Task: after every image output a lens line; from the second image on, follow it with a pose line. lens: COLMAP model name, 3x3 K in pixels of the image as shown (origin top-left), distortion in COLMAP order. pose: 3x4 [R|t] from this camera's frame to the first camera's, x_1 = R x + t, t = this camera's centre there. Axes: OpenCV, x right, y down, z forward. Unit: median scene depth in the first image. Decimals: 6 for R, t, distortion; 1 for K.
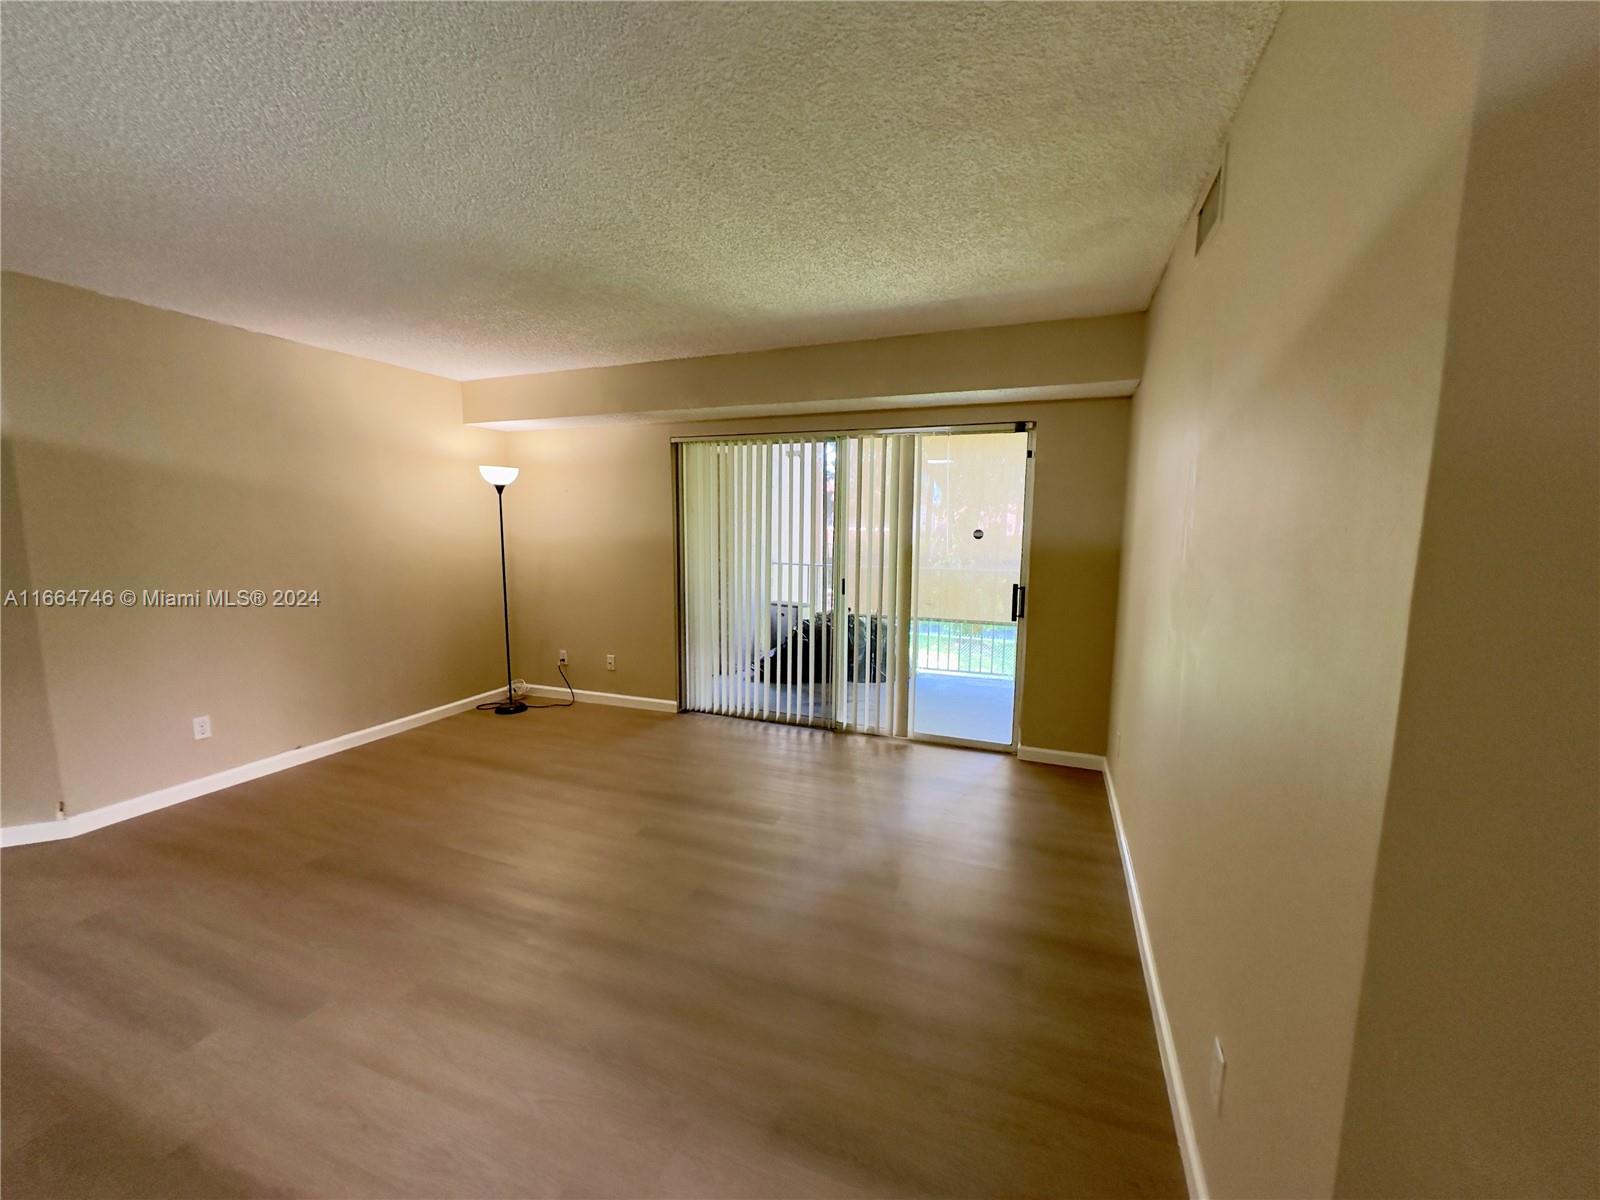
lens RADIAL K [[636.2, 0, 800.0], [0, 636.2, 600.0], [0, 0, 1]] dist [-0.001626, 0.000118]
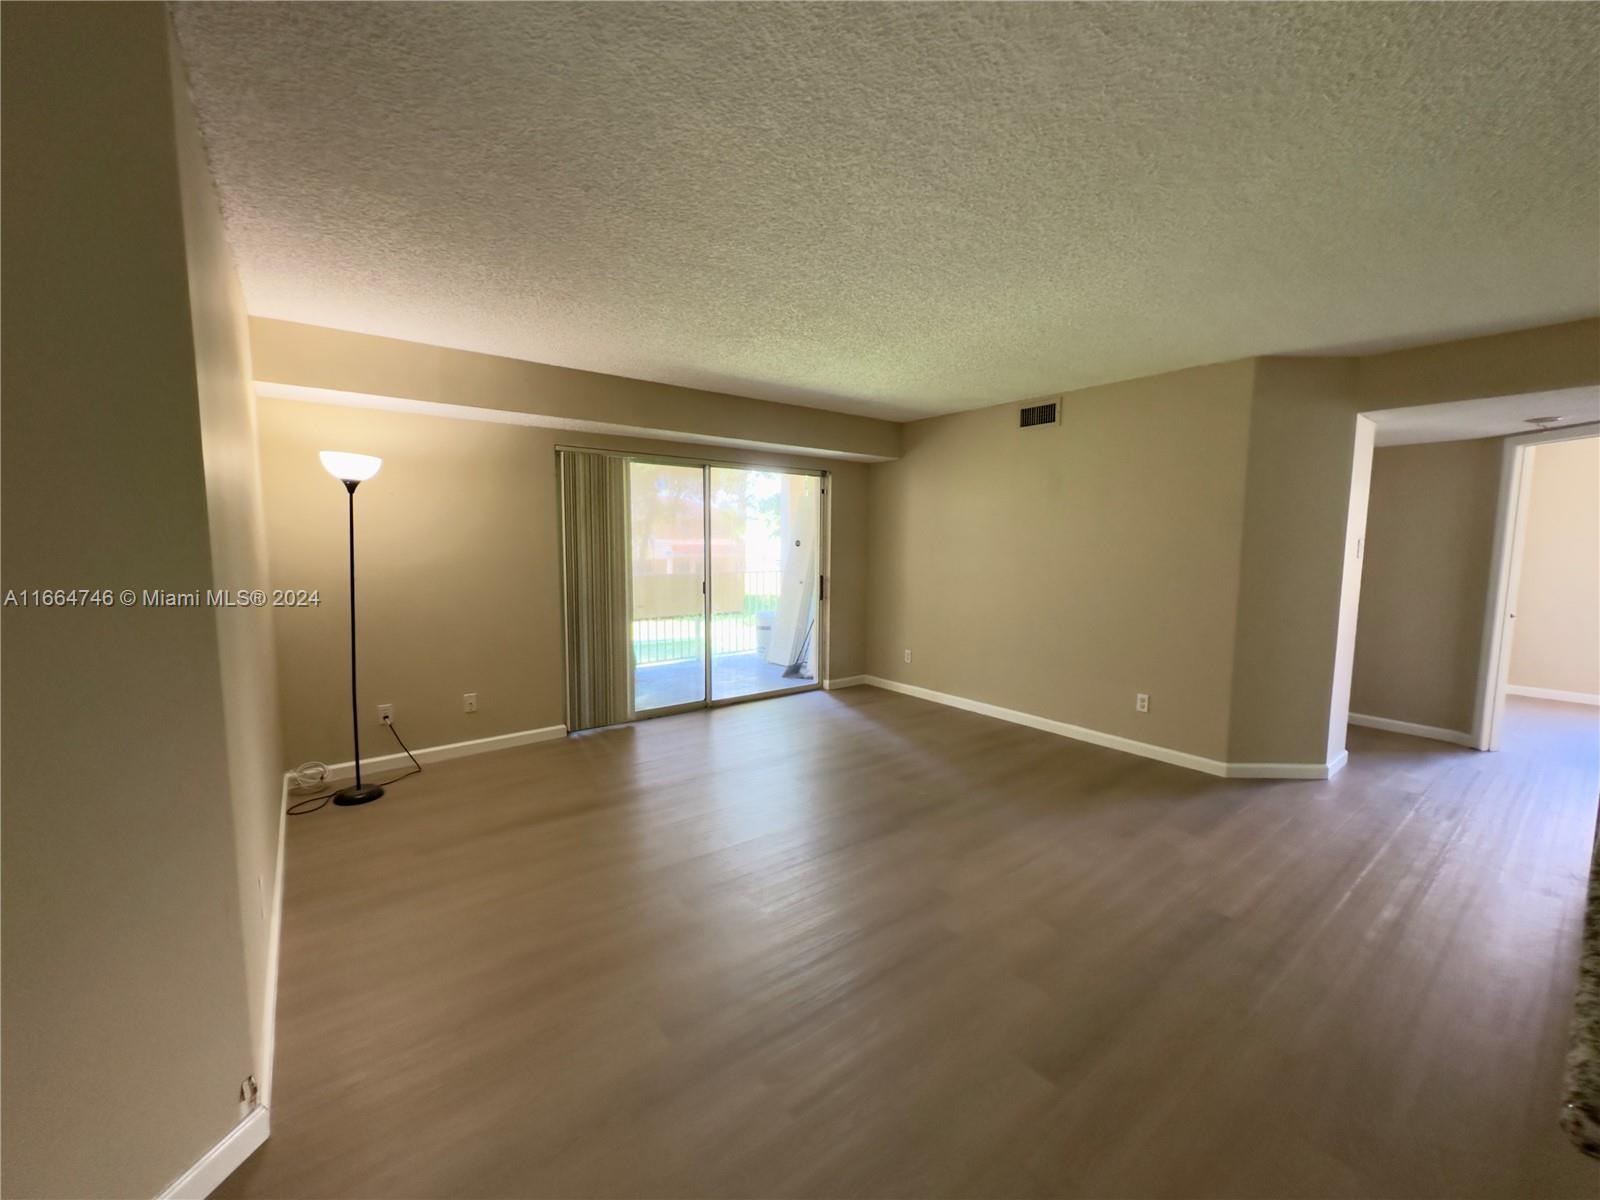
lens RADIAL K [[636.2, 0, 800.0], [0, 636.2, 600.0], [0, 0, 1]] dist [-0.001626, 0.000118]
pose [[0.512105, -0.083942, 0.854812, -0.834620], [0.101929, 0.994120, 0.036557, -0.022716], [-0.852854, 0.068409, 0.517649, 0.209833]]
